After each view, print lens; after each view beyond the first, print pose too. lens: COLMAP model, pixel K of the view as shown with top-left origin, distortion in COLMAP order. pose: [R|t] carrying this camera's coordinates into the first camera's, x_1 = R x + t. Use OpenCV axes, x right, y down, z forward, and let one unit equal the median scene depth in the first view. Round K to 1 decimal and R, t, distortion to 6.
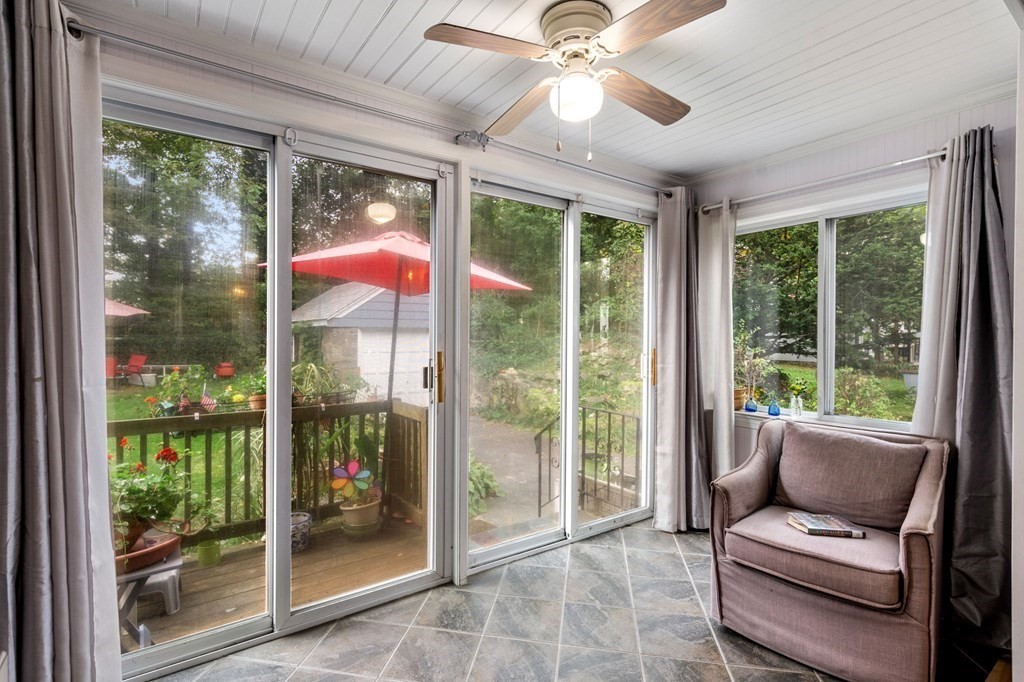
lens RADIAL K [[471.1, 0, 490.1], [0, 471.1, 332.5], [0, 0, 1]] dist [-0.001505, -0.000639]
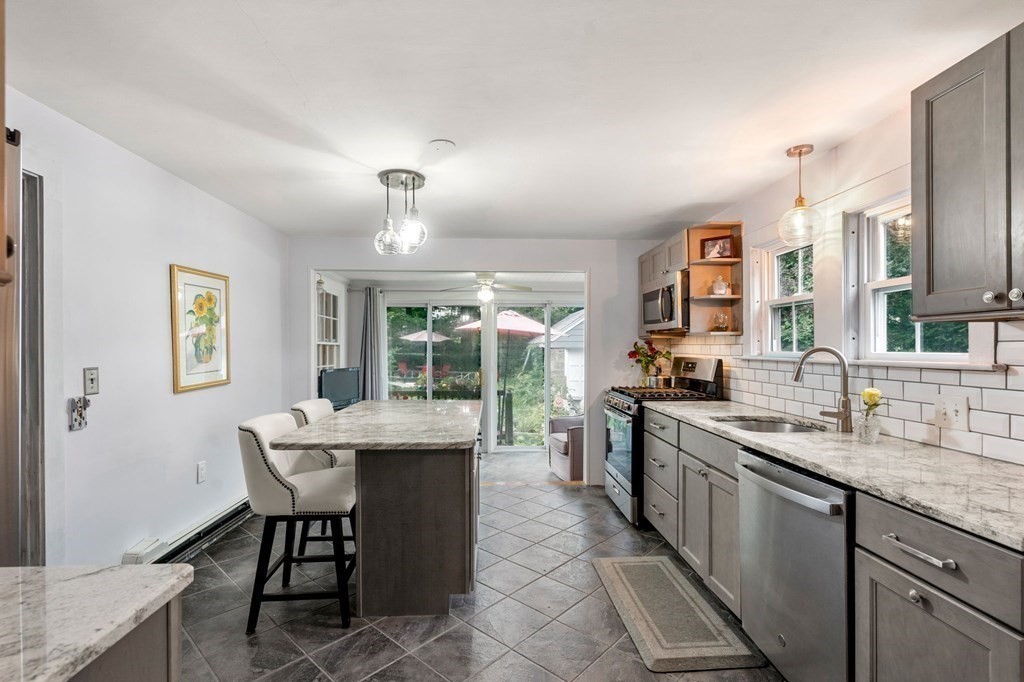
lens RADIAL K [[471.1, 0, 512.9], [0, 471.1, 346.4], [0, 0, 1]] dist [-0.001505, -0.000639]
pose [[0.848904, -0.006036, -0.528513, 0.933037], [0.008932, 0.999956, 0.002927, -0.059839], [0.528472, -0.007205, 0.848920, -0.779307]]
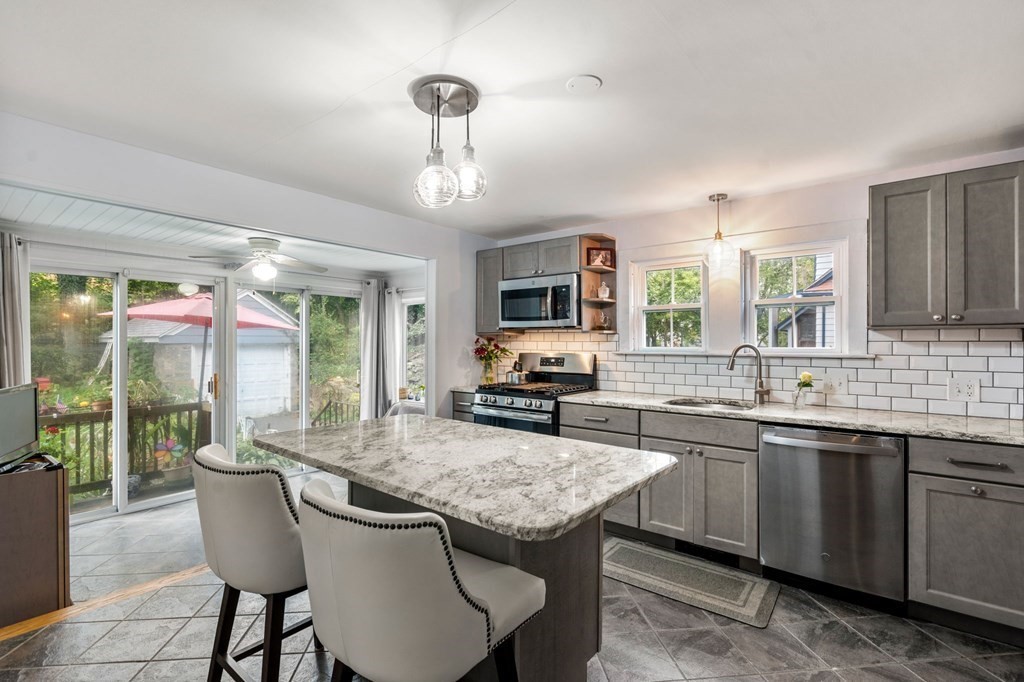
lens RADIAL K [[471.1, 0, 495.2], [0, 471.1, 339.1], [0, 0, 1]] dist [-0.001505, -0.000639]
pose [[0.961547, -0.001901, 0.274632, 0.289773], [0.001134, 0.999995, 0.002952, -0.065794], [-0.274637, -0.002527, 0.961545, -0.738029]]
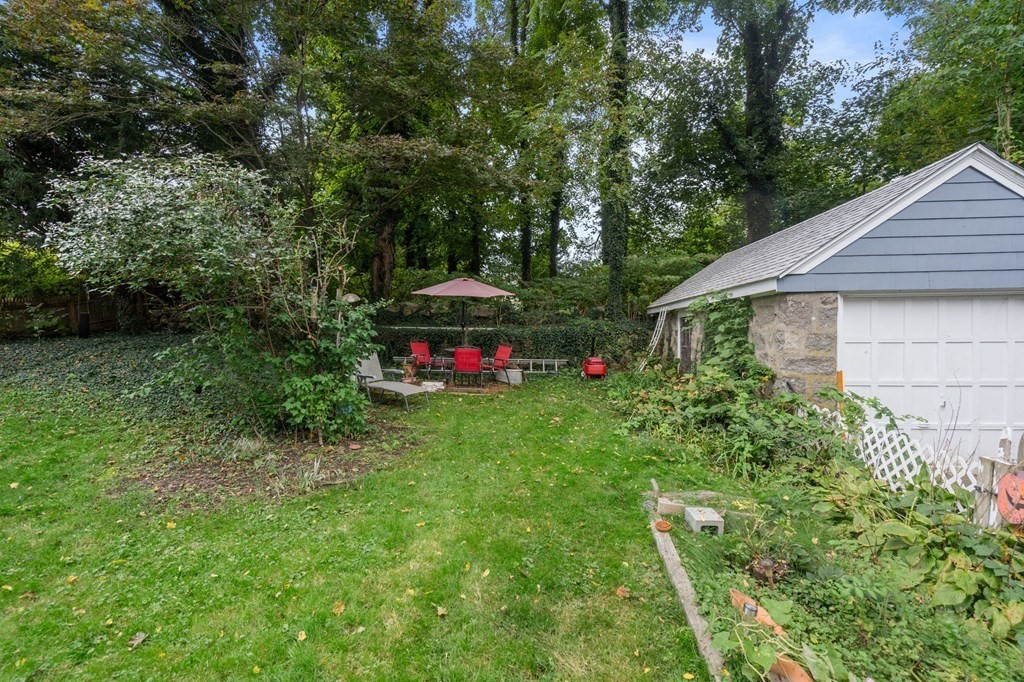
lens RADIAL K [[471.1, 0, 506.2], [0, 471.1, 337.1], [0, 0, 1]] dist [-0.001505, -0.000639]
pose [[0.775387, -0.009952, -0.631408, -0.671204], [0.023068, 0.999655, 0.012572, 0.062757], [0.631065, -0.024314, 0.775349, 1.114906]]
